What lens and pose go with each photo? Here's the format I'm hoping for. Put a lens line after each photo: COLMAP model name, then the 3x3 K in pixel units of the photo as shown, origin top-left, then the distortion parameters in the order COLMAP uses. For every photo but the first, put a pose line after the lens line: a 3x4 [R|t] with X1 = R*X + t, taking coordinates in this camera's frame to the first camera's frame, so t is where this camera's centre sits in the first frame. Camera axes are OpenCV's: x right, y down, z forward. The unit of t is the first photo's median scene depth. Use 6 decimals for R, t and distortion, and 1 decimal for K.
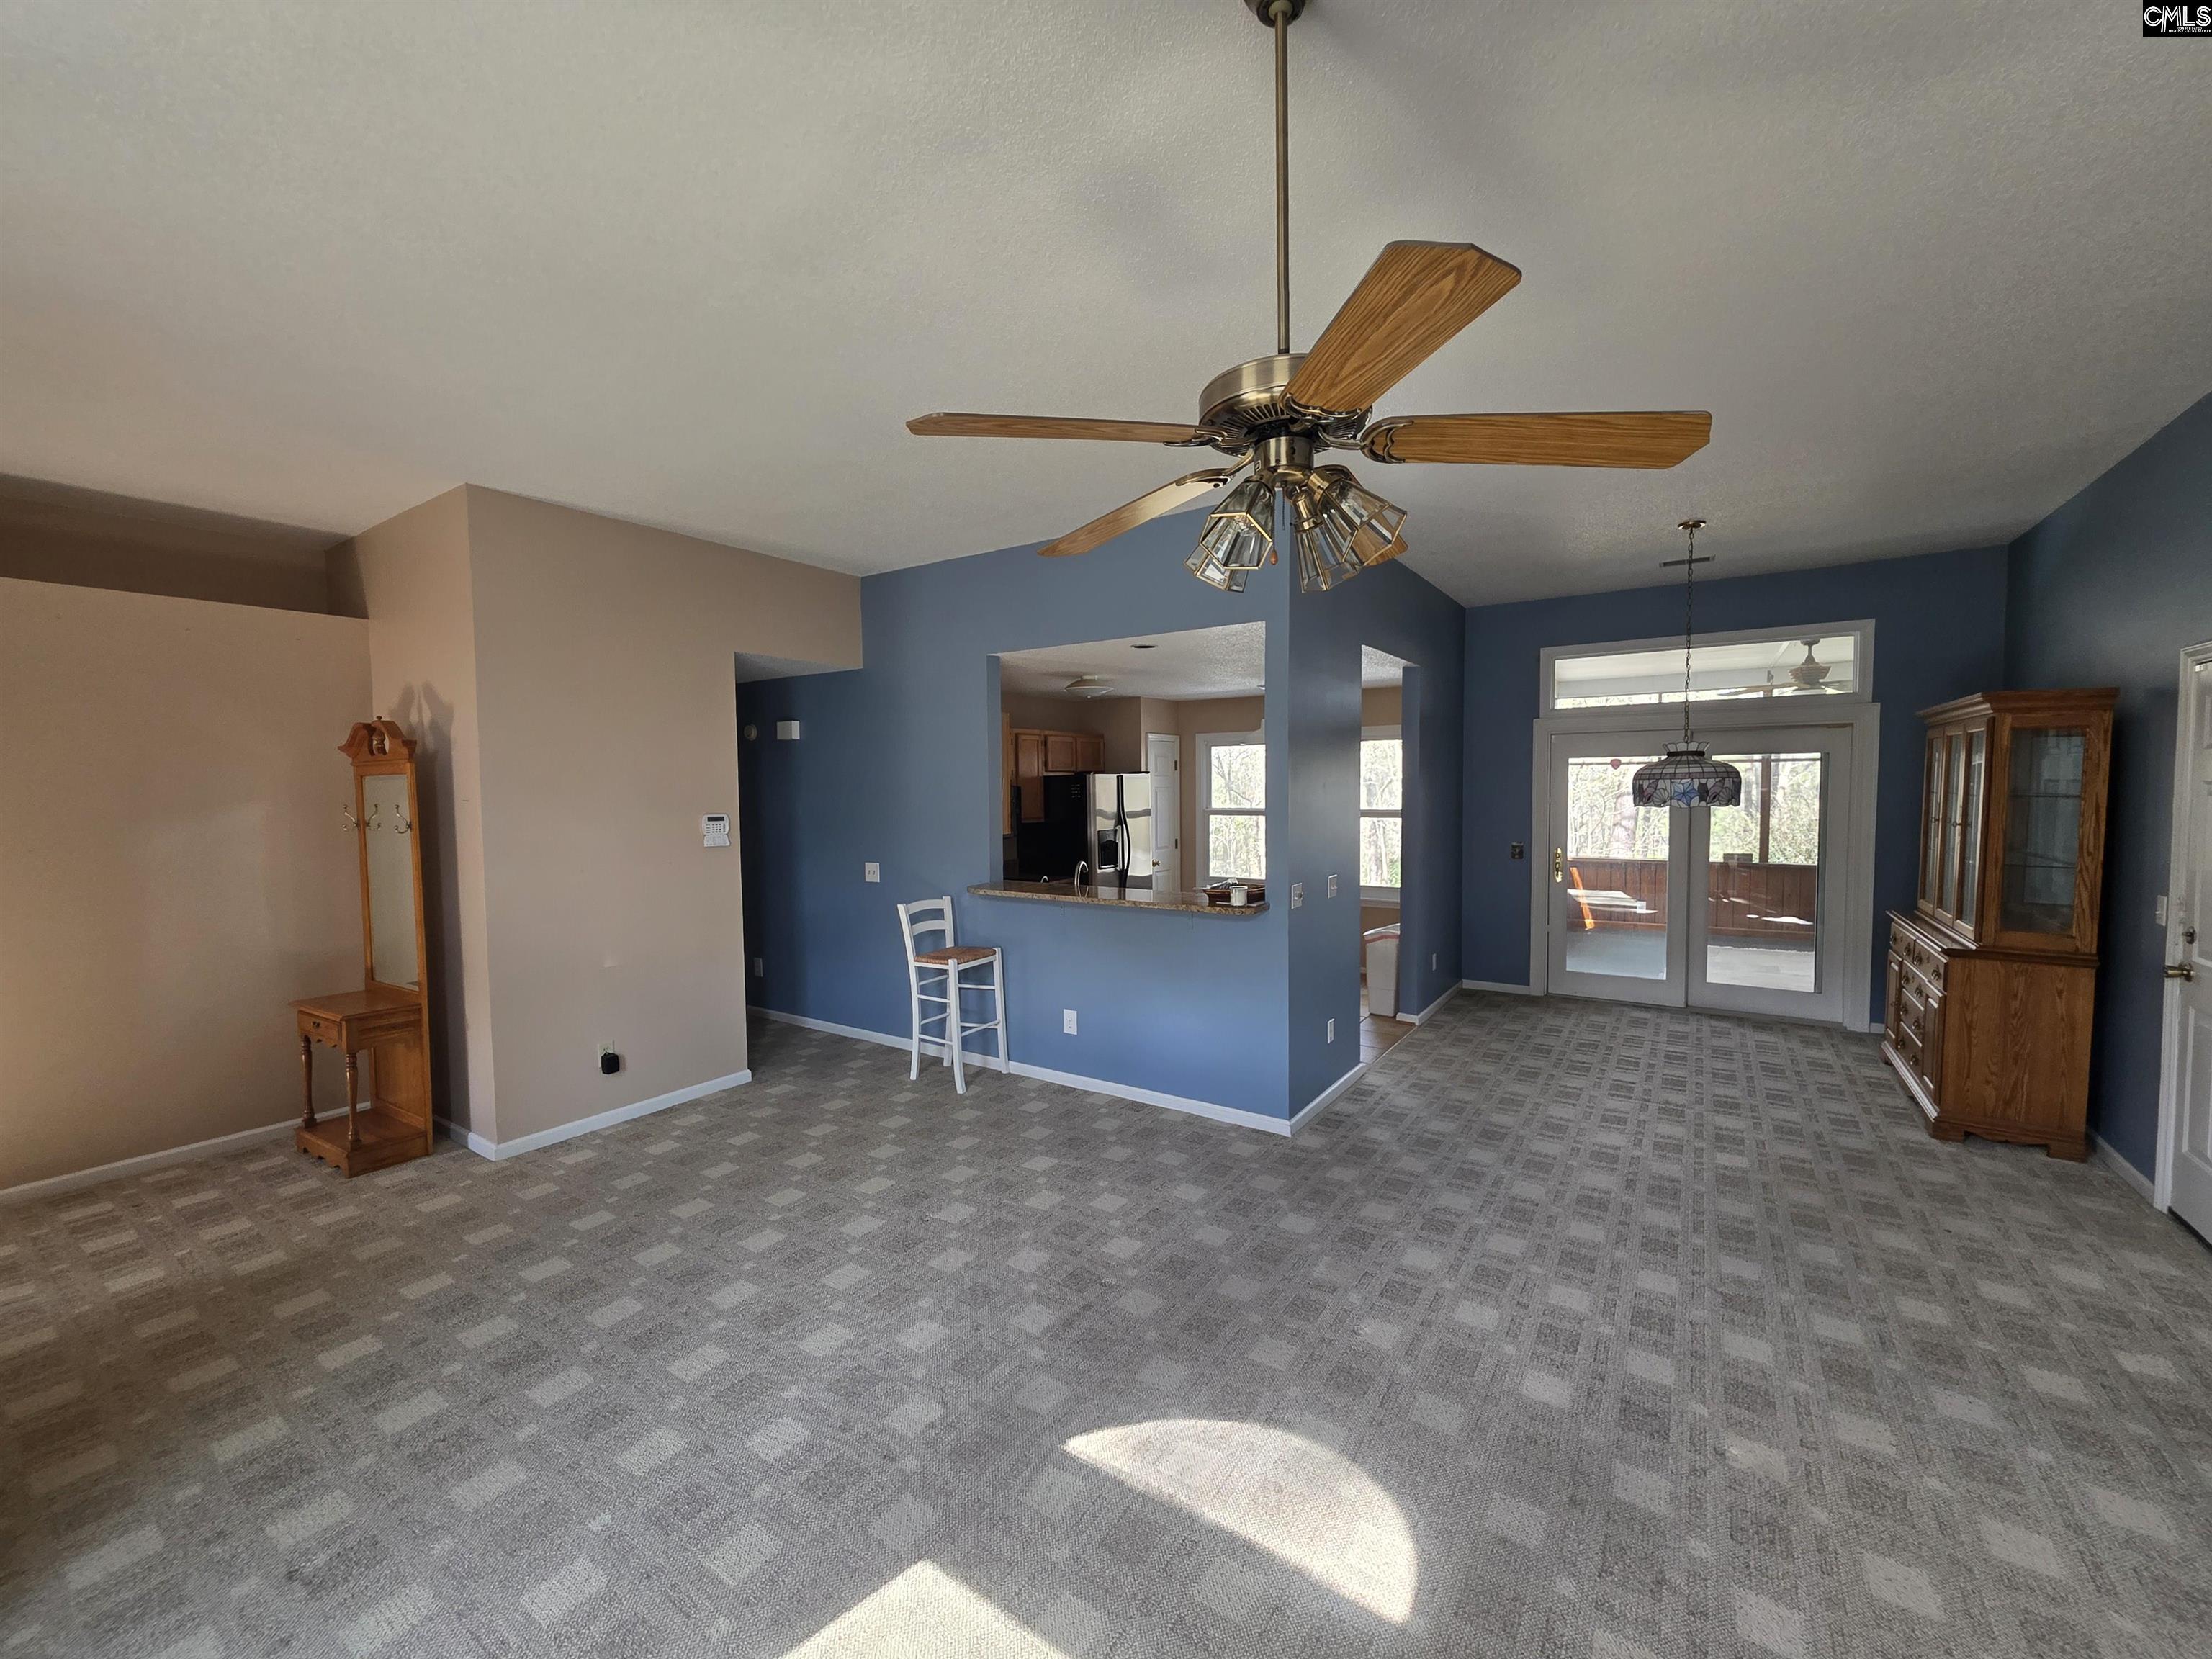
lens RADIAL K [[883.3, 0, 1102.4], [0, 883.3, 832.5], [0, 0, 1]] dist [-0.002103, -0.000671]
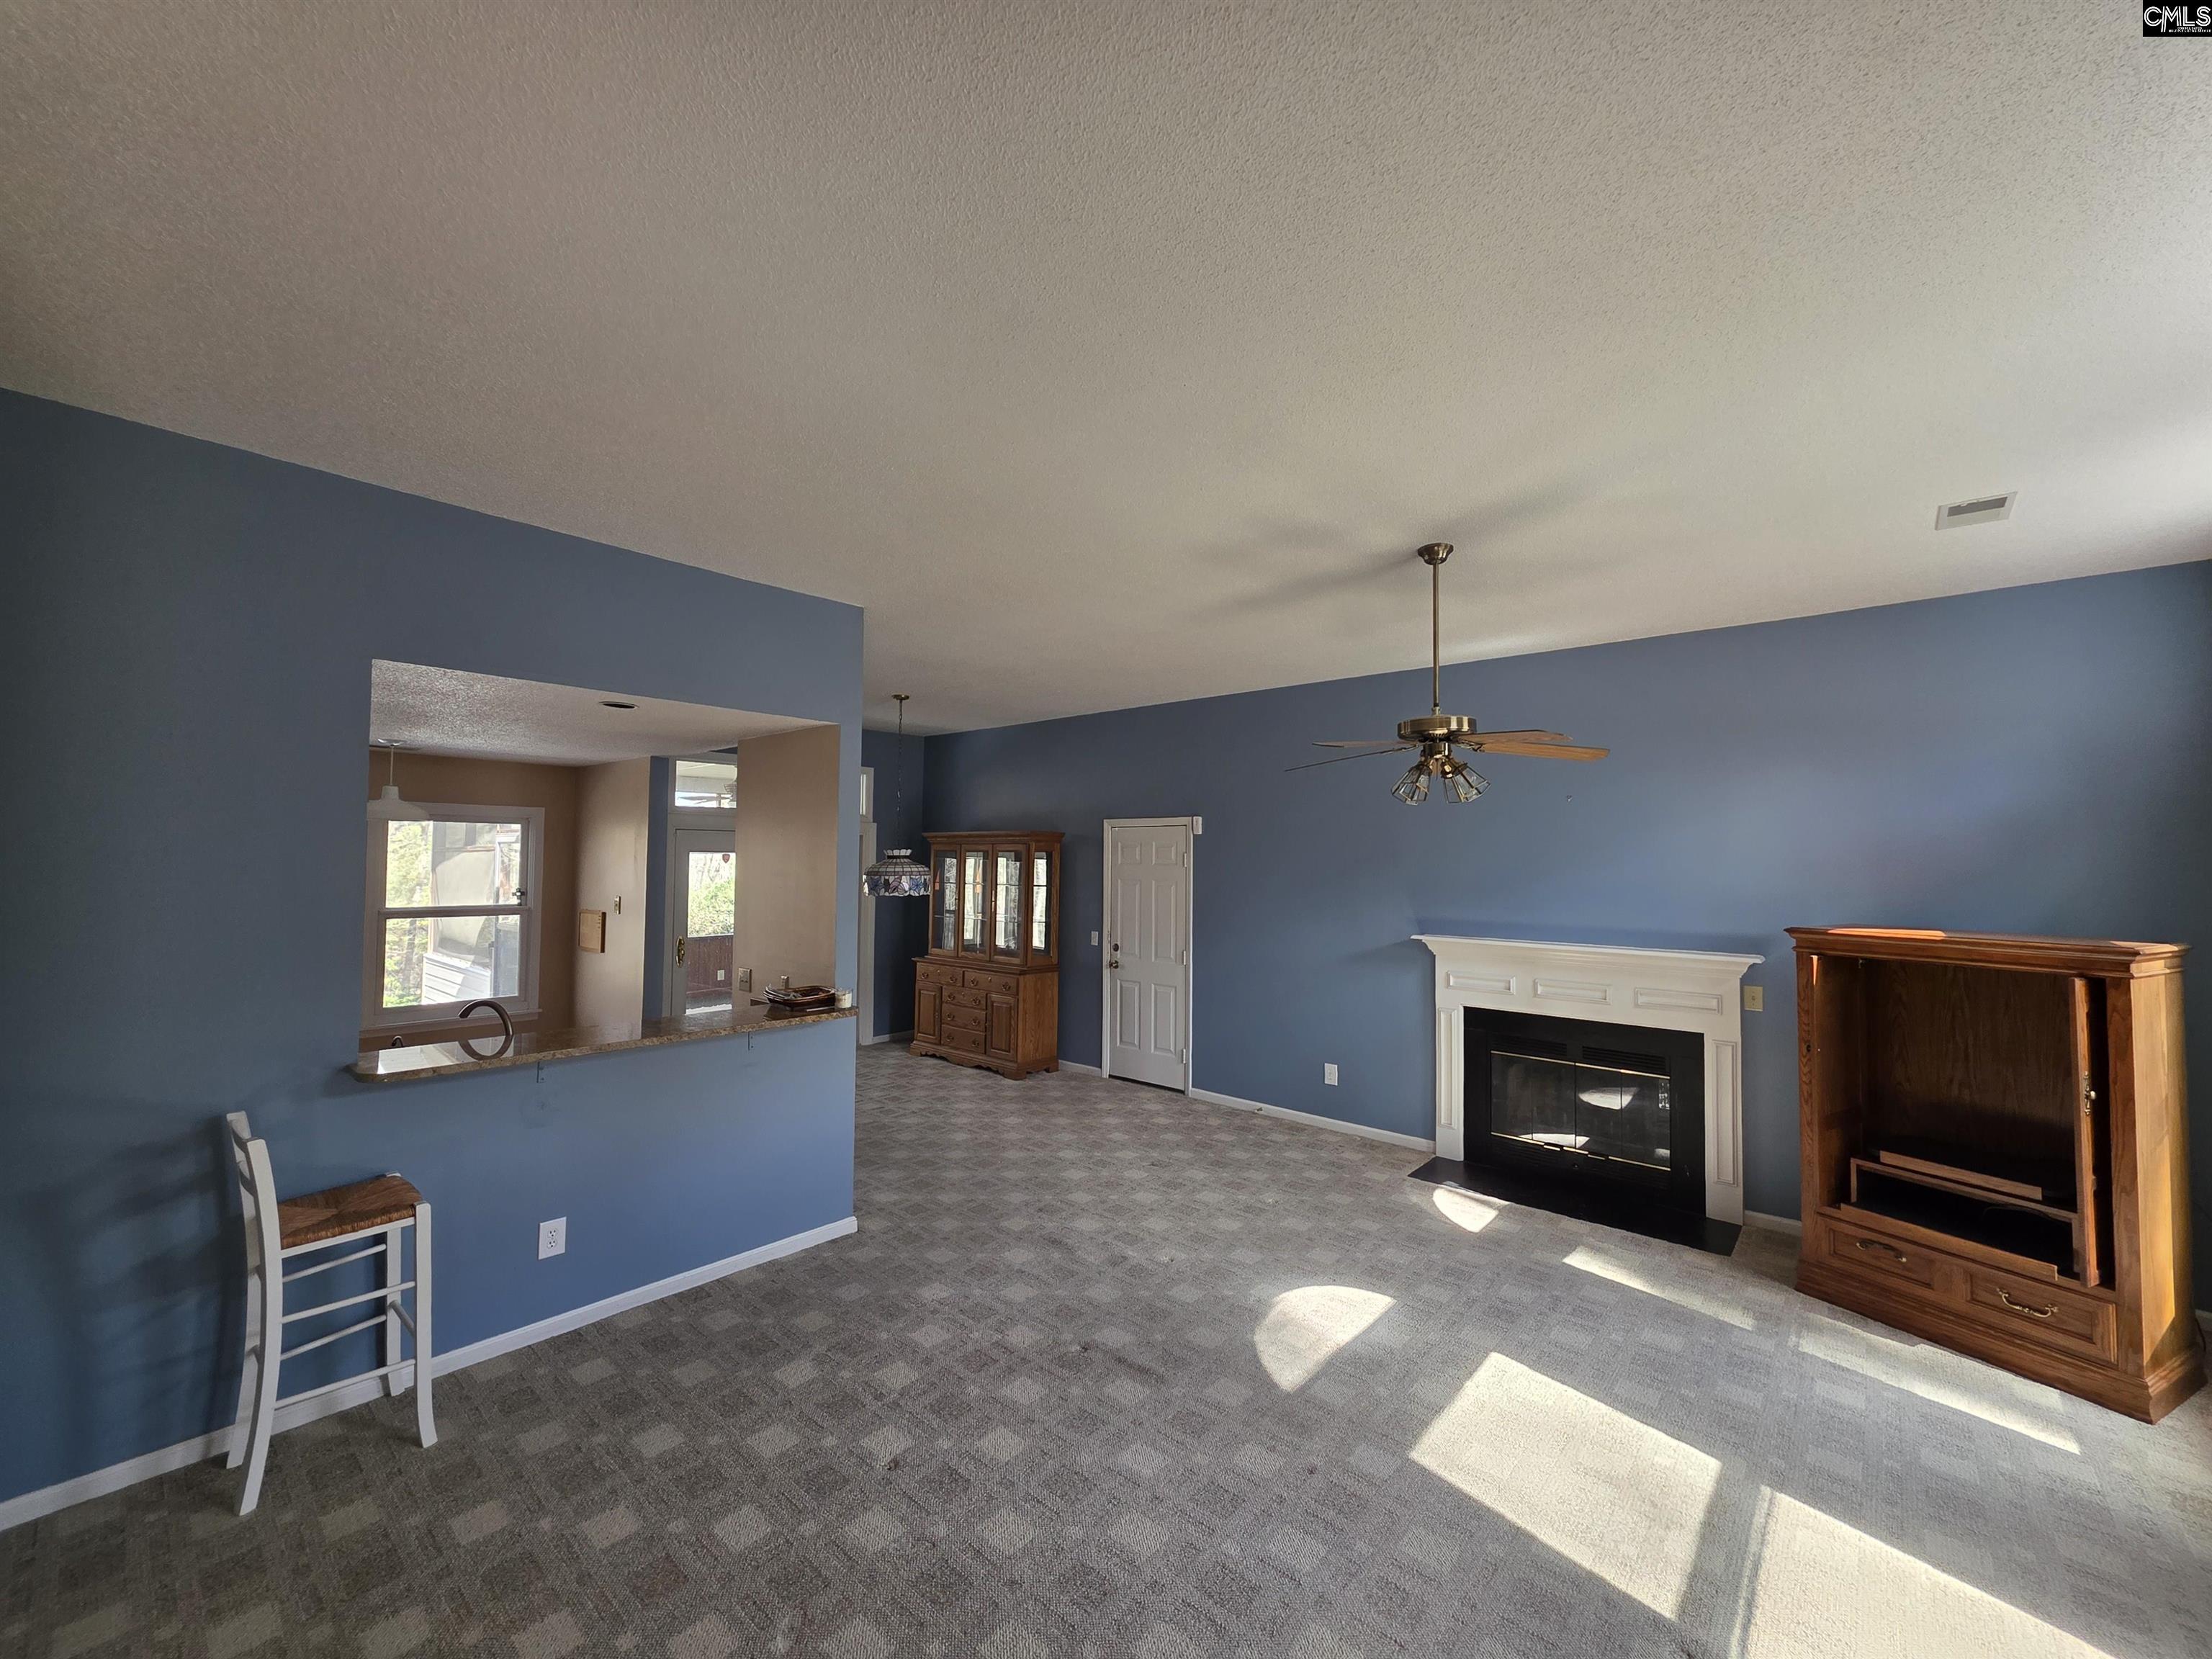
lens RADIAL K [[883.3, 0, 1102.4], [0, 883.3, 832.5], [0, 0, 1]] dist [-0.002103, -0.000671]
pose [[0.124990, 0.046832, 0.991052, -0.805079], [0.044793, 0.997600, -0.052791, -0.046397], [-0.991146, 0.050990, 0.122593, 0.594891]]
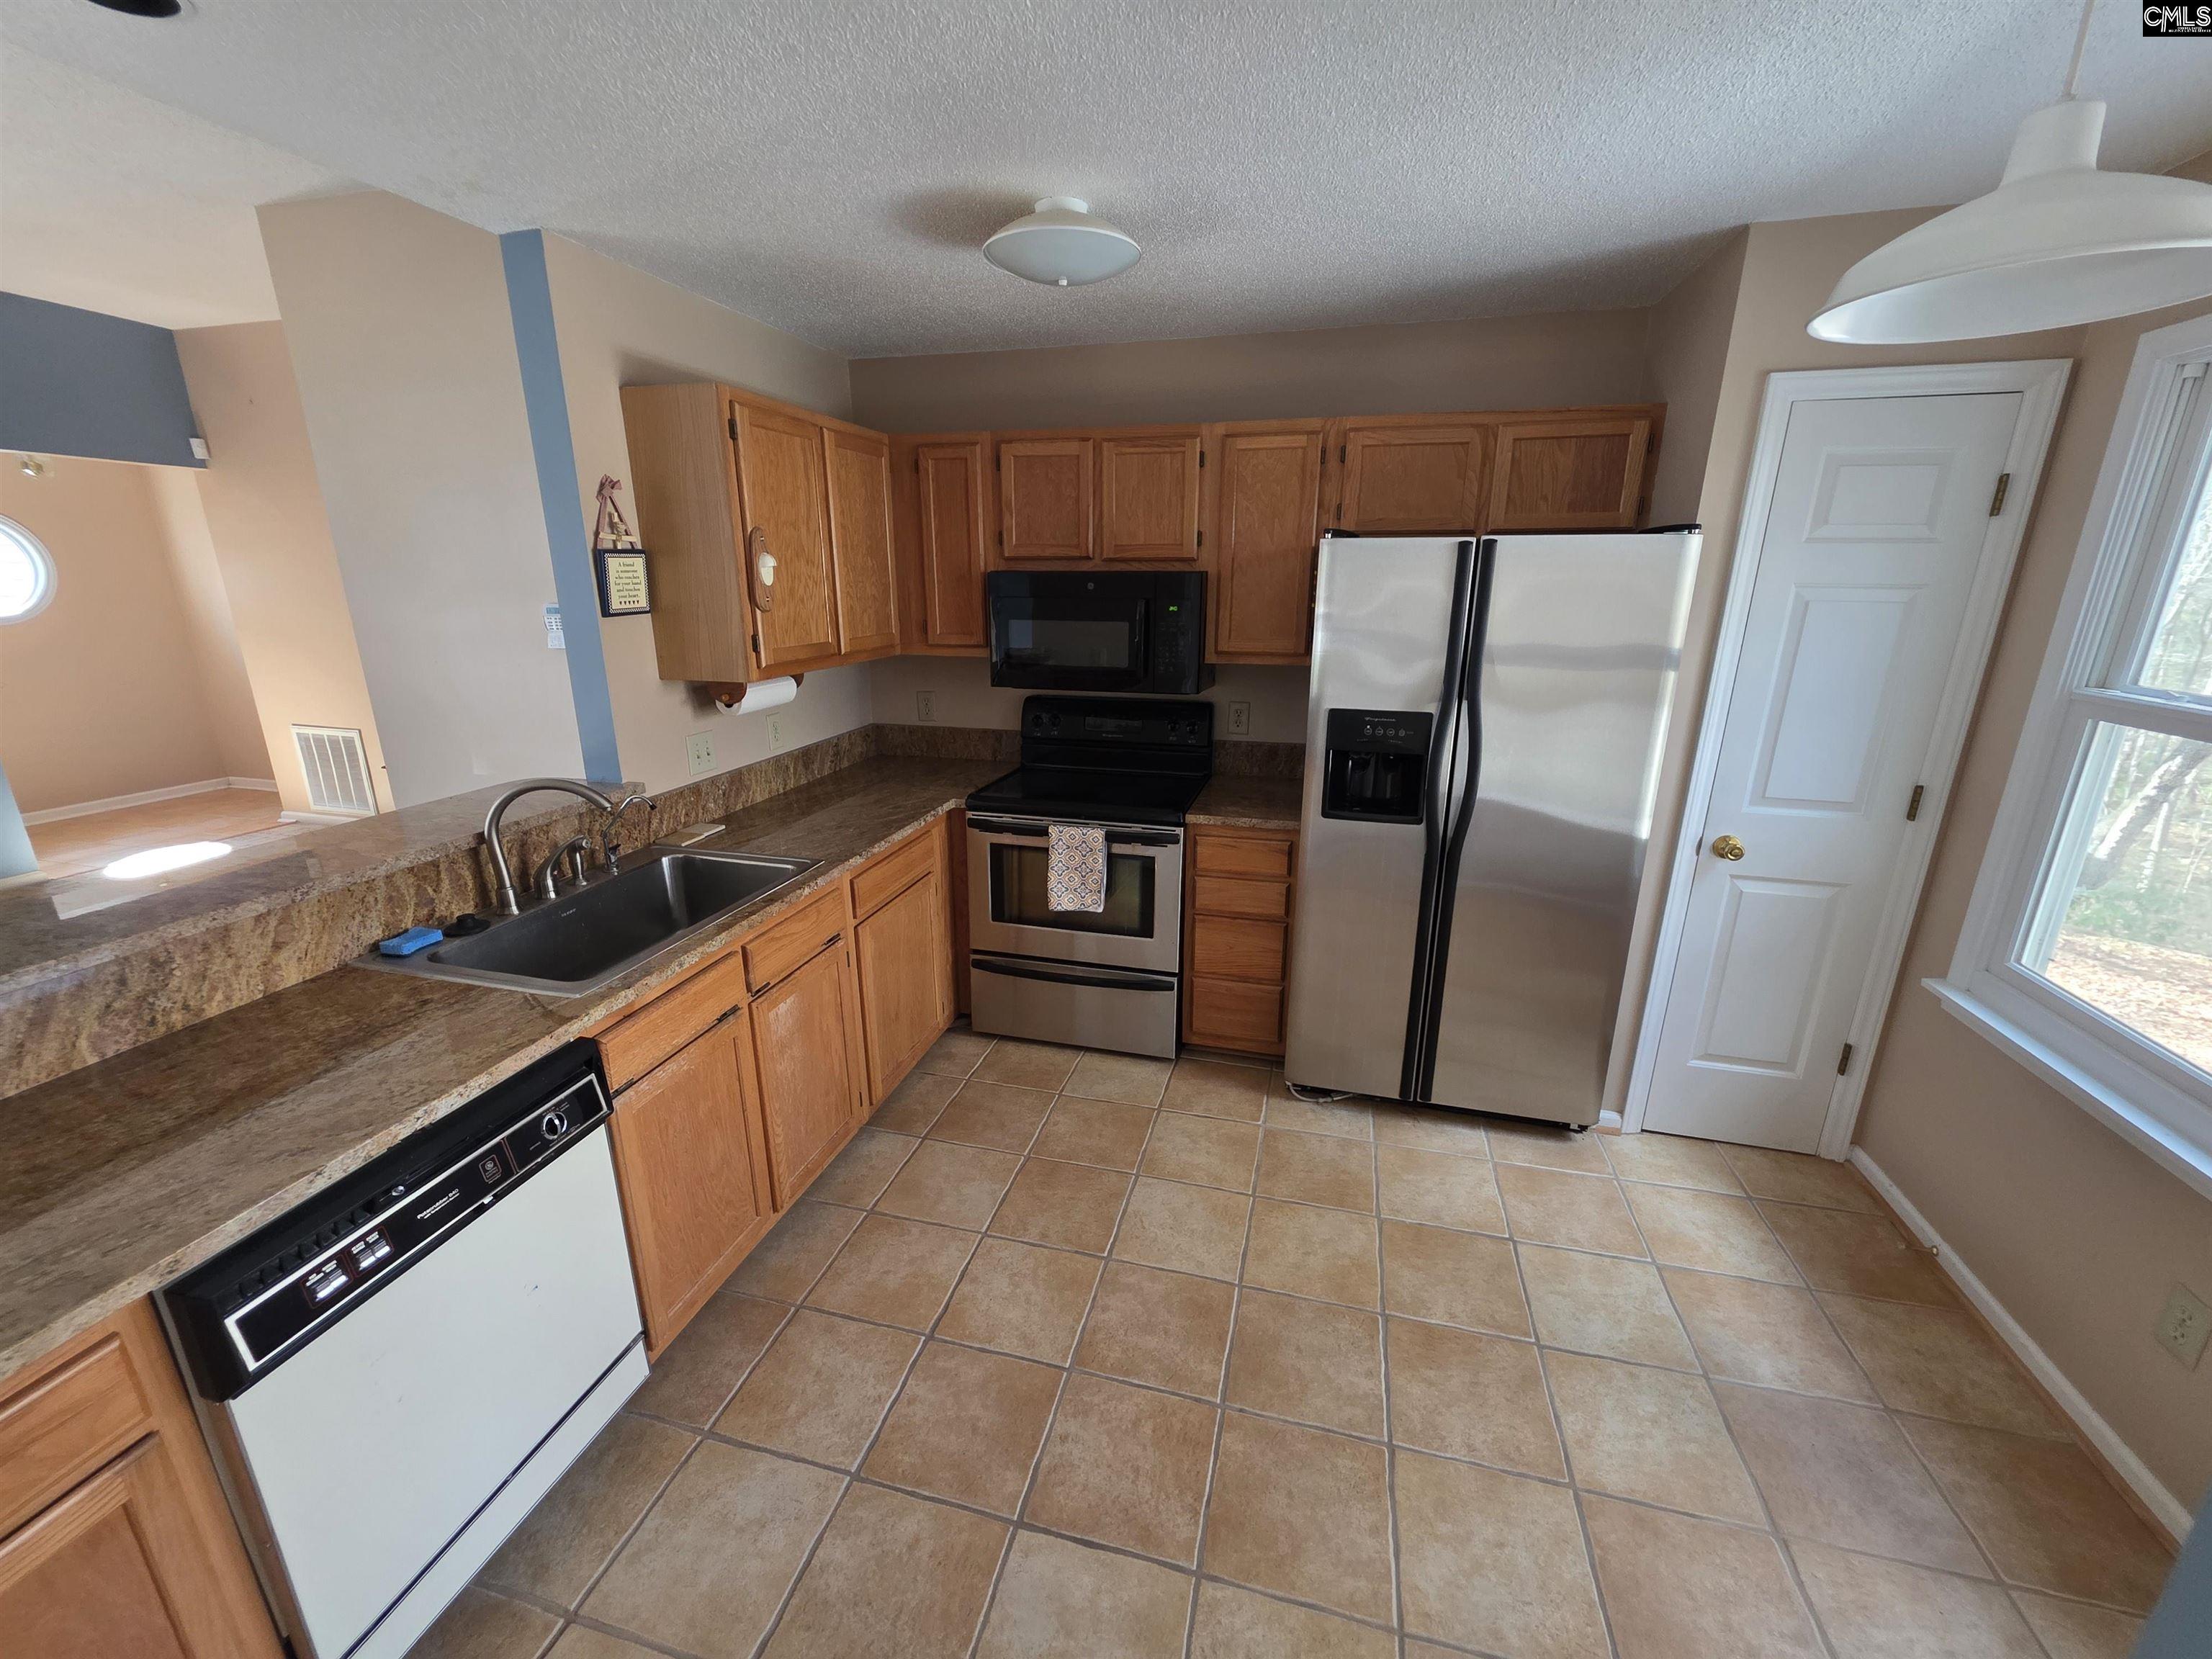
lens RADIAL K [[883.3, 0, 1102.4], [0, 883.3, 832.5], [0, 0, 1]] dist [-0.002103, -0.000671]
pose [[0.329245, 0.279119, -0.902048, 0.529714], [-0.058957, 0.959524, 0.275385, -0.080468], [0.942402, -0.037488, 0.332375, 1.422960]]
